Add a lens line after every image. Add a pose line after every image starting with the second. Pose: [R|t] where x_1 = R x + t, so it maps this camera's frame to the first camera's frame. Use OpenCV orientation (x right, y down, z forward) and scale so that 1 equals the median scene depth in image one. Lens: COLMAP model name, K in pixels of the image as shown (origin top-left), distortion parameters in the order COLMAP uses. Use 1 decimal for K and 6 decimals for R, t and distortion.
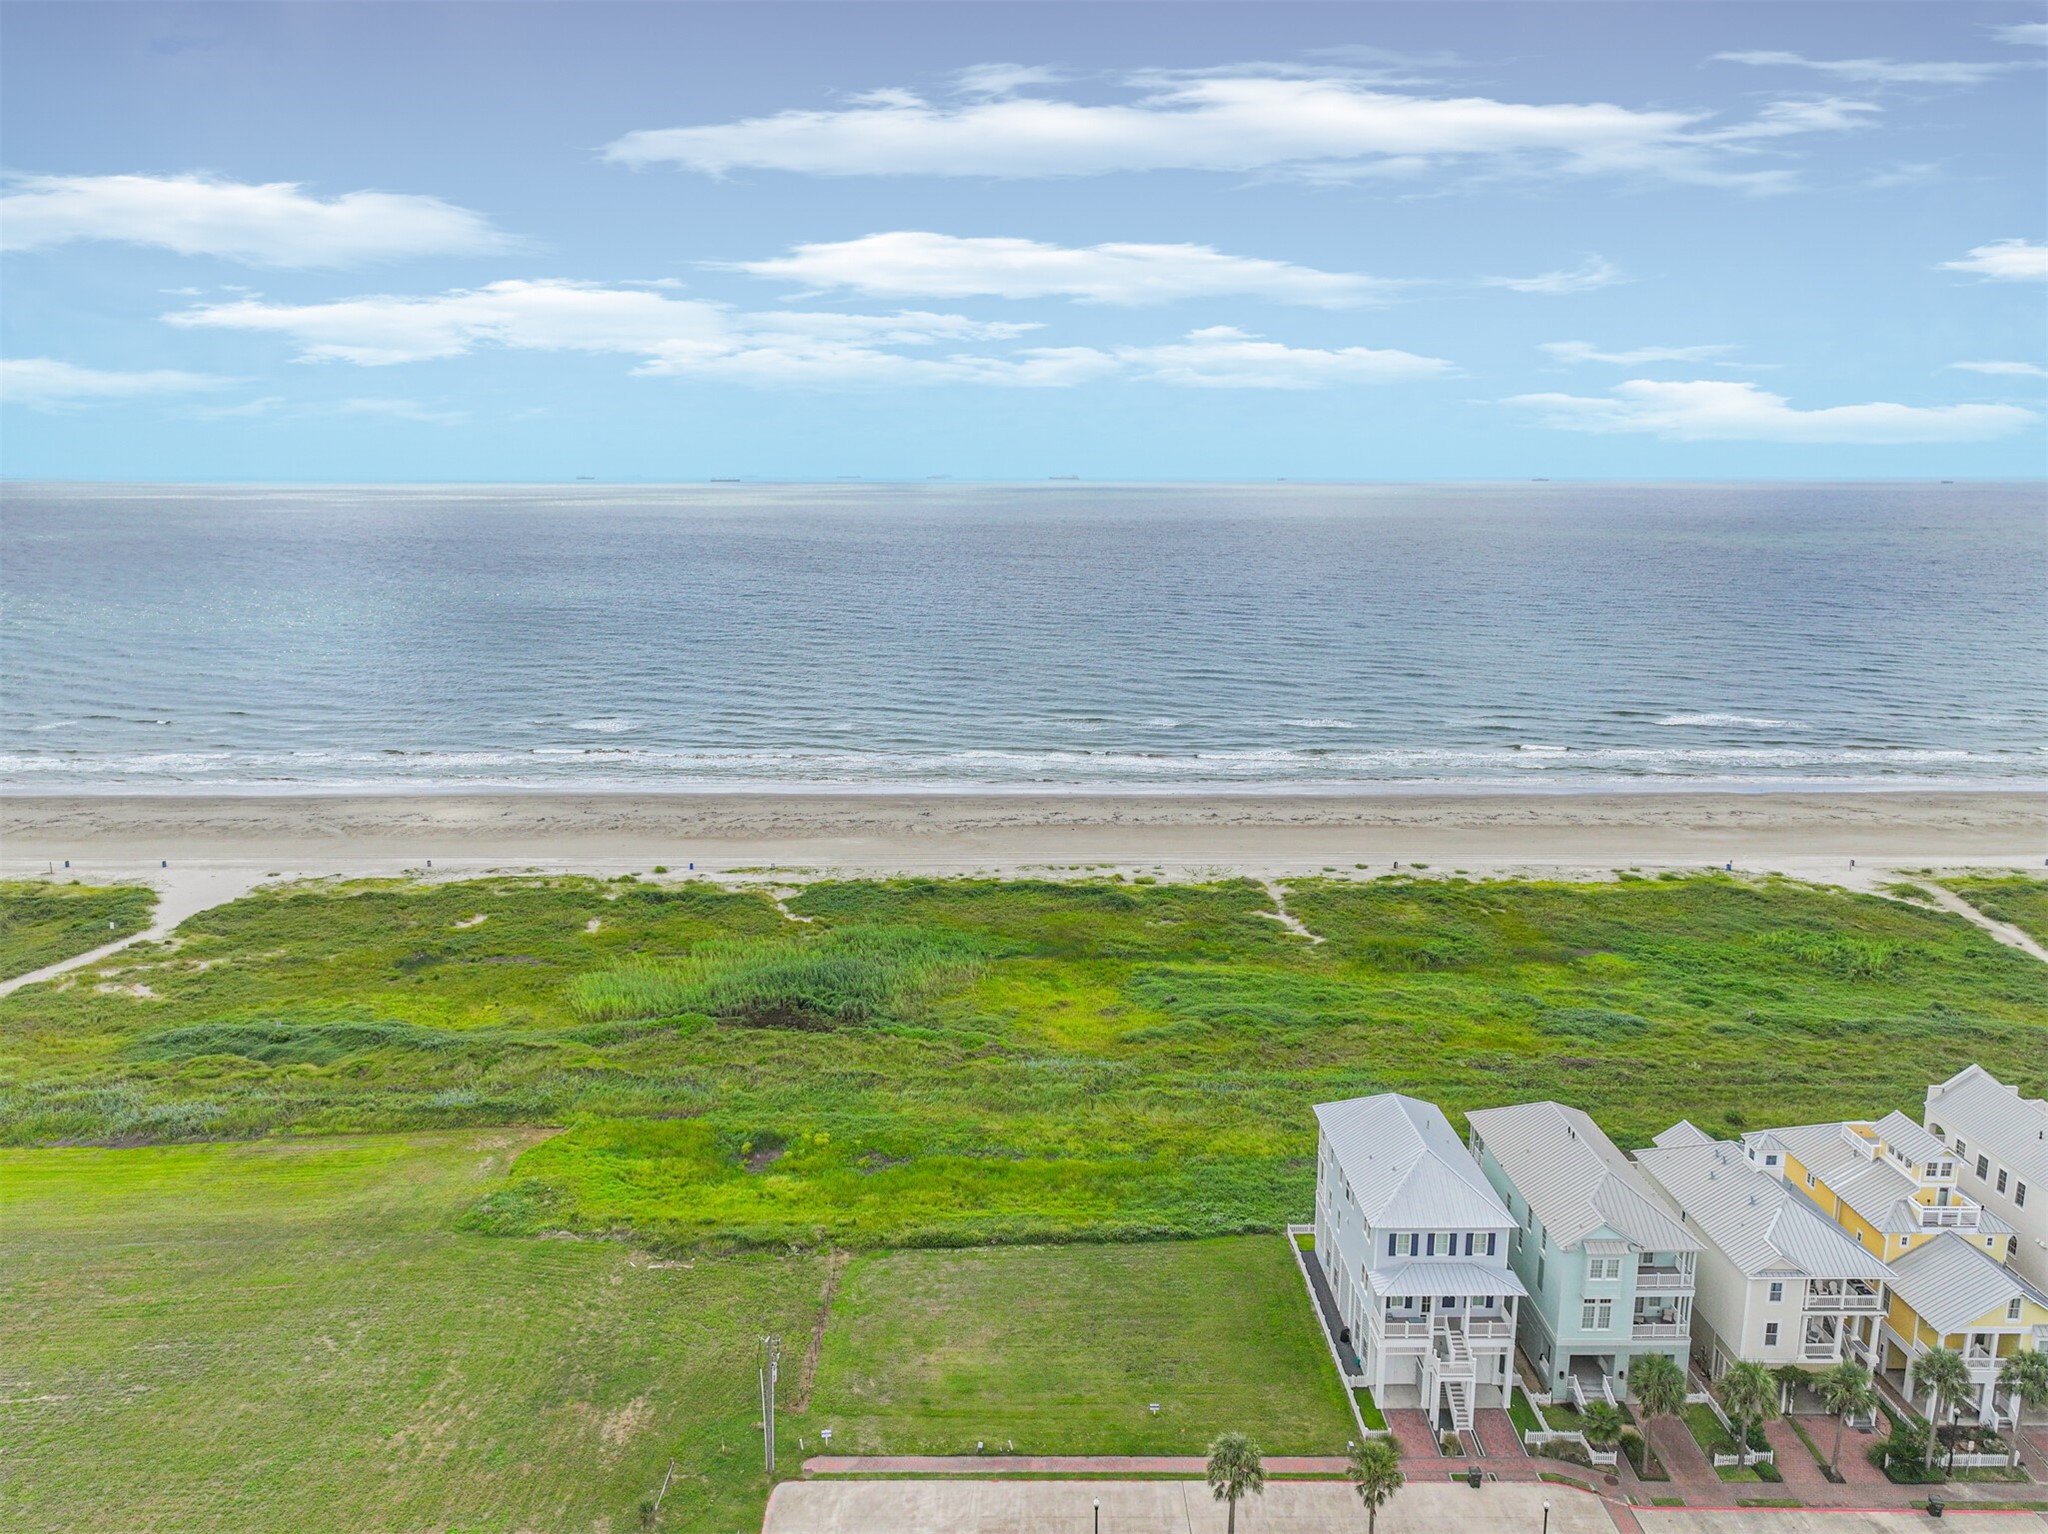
lens RADIAL K [[1435.2, 0, 1032.1], [0, 1435.2, 767.0], [0, 0, 1]] dist [0.006077, 0.003564]
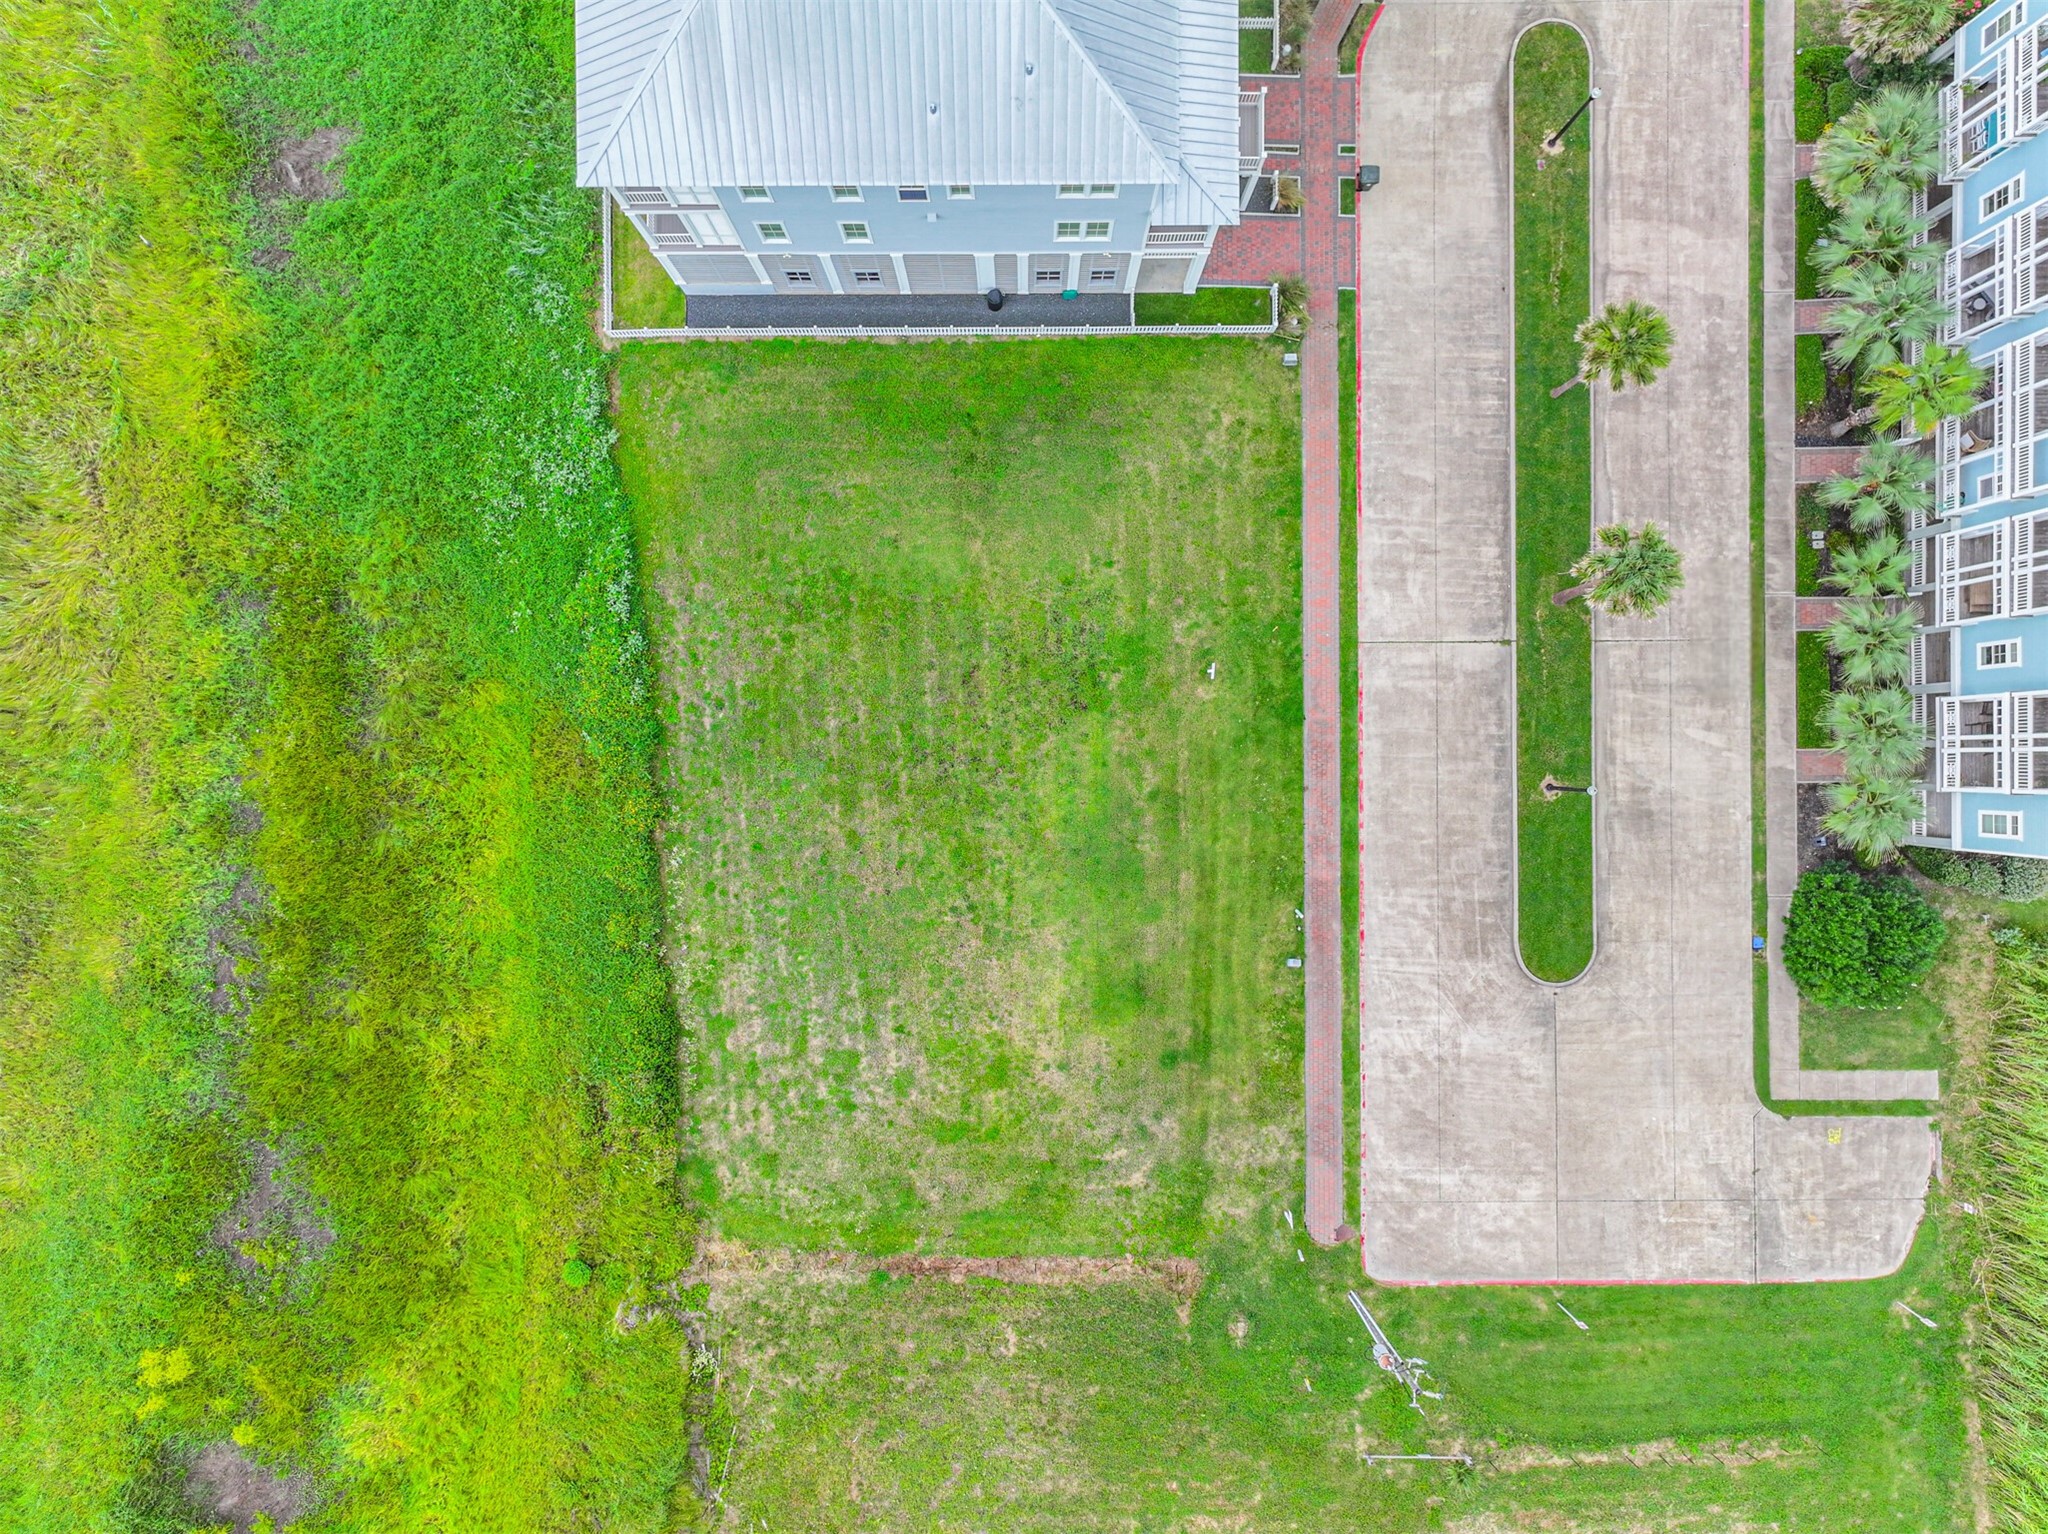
lens RADIAL K [[1435.2, 0, 1023.2], [0, 1435.2, 771.1], [0, 0, 1]] dist [0.006077, 0.003564]
pose [[0.008859, -0.999961, -0.000465, 0.044022], [0.204300, 0.001355, 0.978907, -0.147939], [-0.978868, -0.008767, 0.204304, 0.964854]]
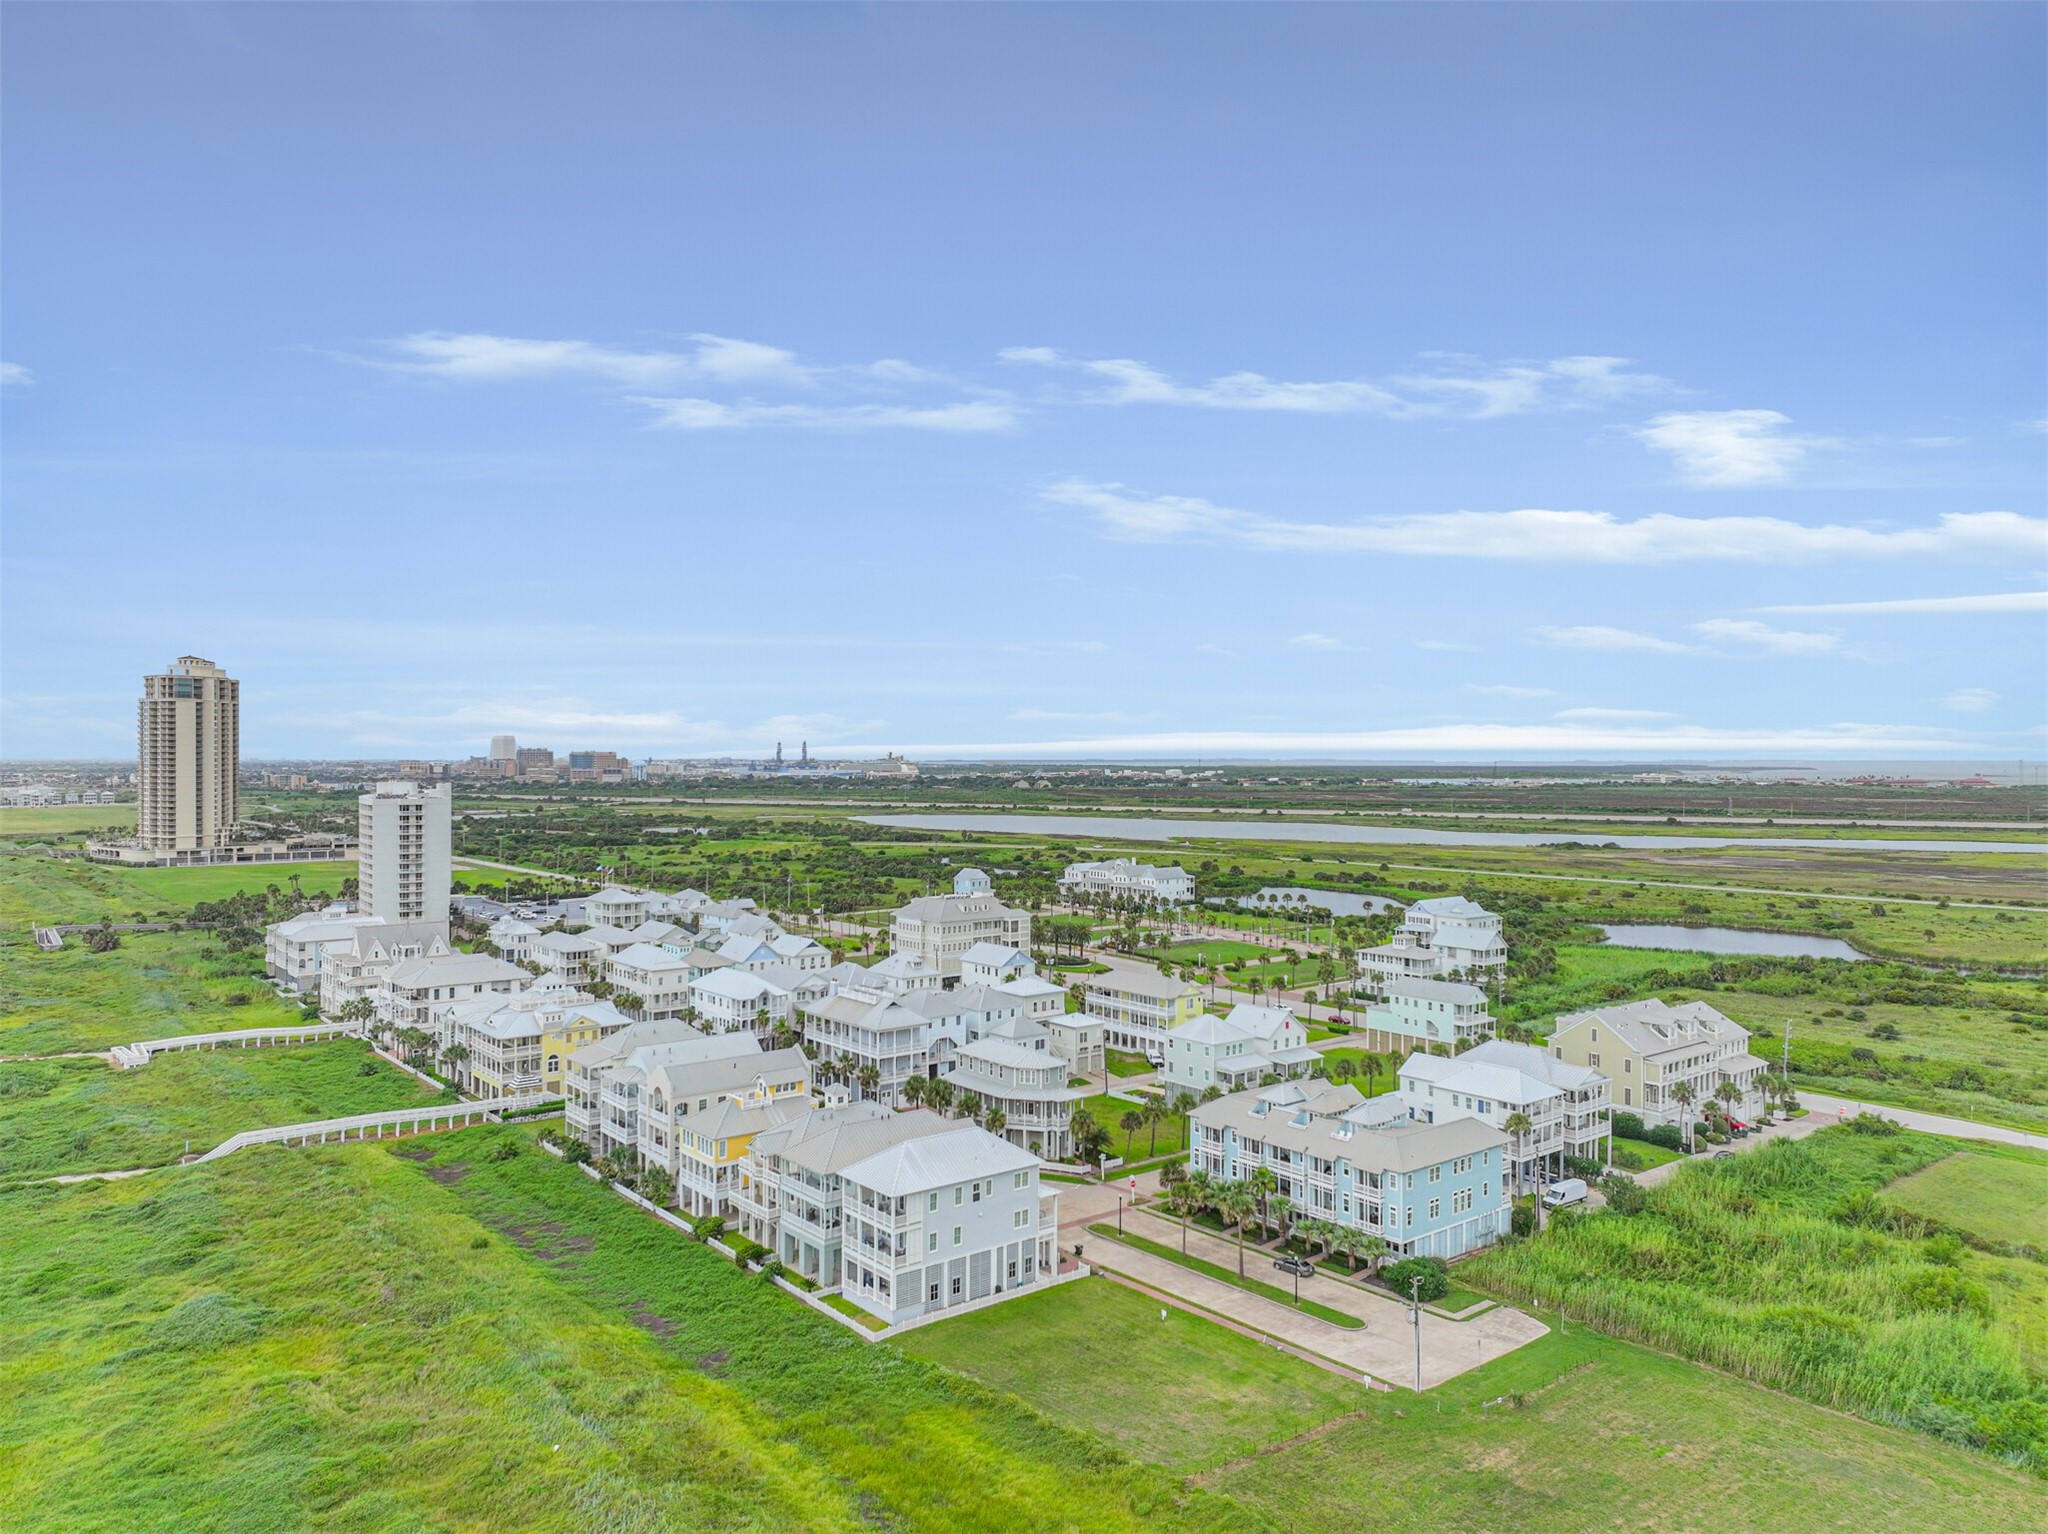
lens RADIAL K [[1435.2, 0, 1021.3], [0, 1435.2, 768.6], [0, 0, 1]] dist [0.006077, 0.003564]
pose [[-0.614595, -0.005632, 0.788823, -0.953239], [0.158661, 0.978657, 0.130606, -0.291475], [-0.772722, 0.205425, -0.600584, 1.867882]]
